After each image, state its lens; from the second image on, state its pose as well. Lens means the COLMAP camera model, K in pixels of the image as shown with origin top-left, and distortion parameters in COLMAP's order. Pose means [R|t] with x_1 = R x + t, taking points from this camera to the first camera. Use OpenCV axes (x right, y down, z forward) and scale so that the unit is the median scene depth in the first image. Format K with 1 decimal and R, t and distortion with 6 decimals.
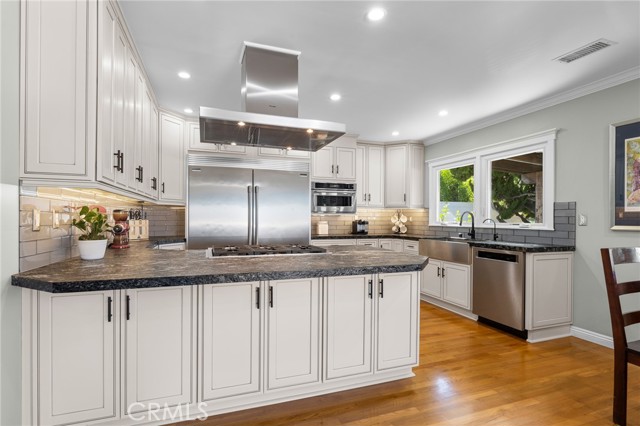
lens RADIAL K [[313.0, 0, 318.8], [0, 313.0, 219.4], [0, 0, 1]] dist [0.000811, 0.000214]
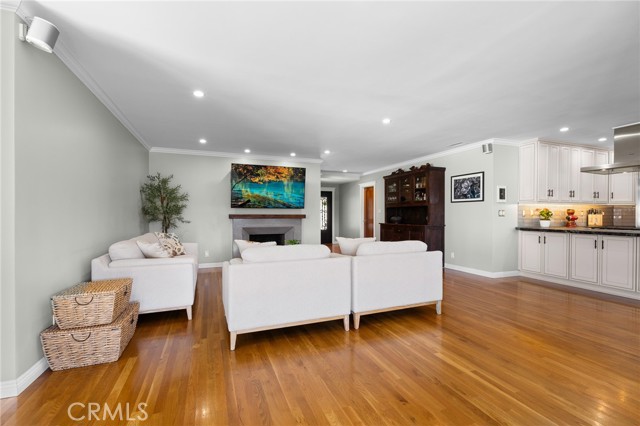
lens RADIAL K [[283.6, 0, 317.2], [0, 283.6, 216.2], [0, 0, 1]] dist [0.001324, 0.000310]
pose [[0.013875, -0.000140, -0.999904, 0.798404], [-0.010713, 0.999943, -0.000289, 0.021634], [0.999846, 0.010716, 0.013873, -0.486158]]
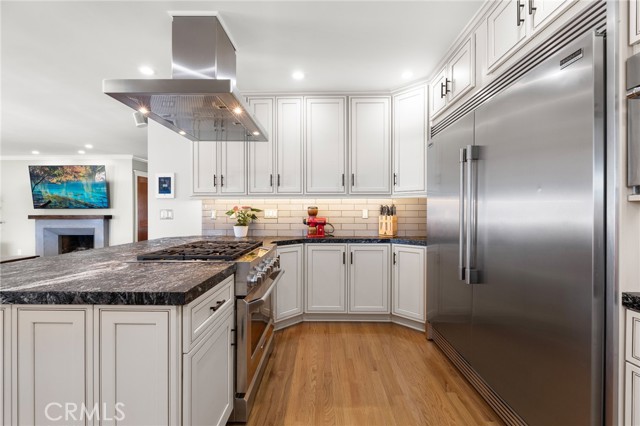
lens RADIAL K [[282.8, 0, 312.6], [0, 282.8, 211.9], [0, 0, 1]] dist [-0.001470, -0.000052]
pose [[-0.371359, -0.004982, -0.928476, 0.253933], [-0.008817, 0.999959, -0.001839, -0.006578], [0.928448, 0.007504, -0.371387, 0.840810]]
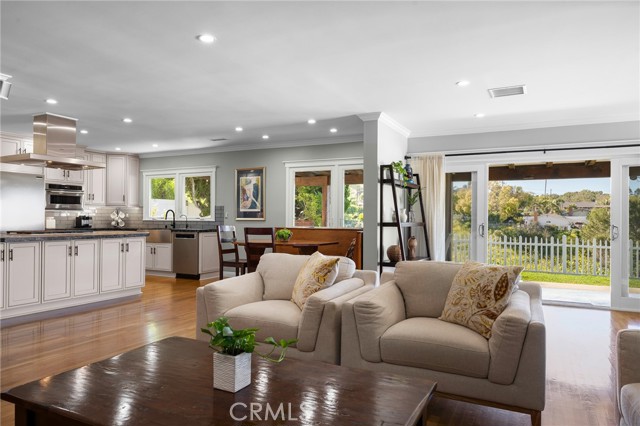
lens RADIAL K [[428.8, 0, 316.4], [0, 428.8, 215.6], [0, 0, 1]] dist [-0.011024, -0.000275]
pose [[0.728864, 0.003199, 0.684651, -0.374262], [0.001137, 0.999982, -0.005883, 0.012968], [-0.684658, 0.005066, 0.728847, -0.868228]]
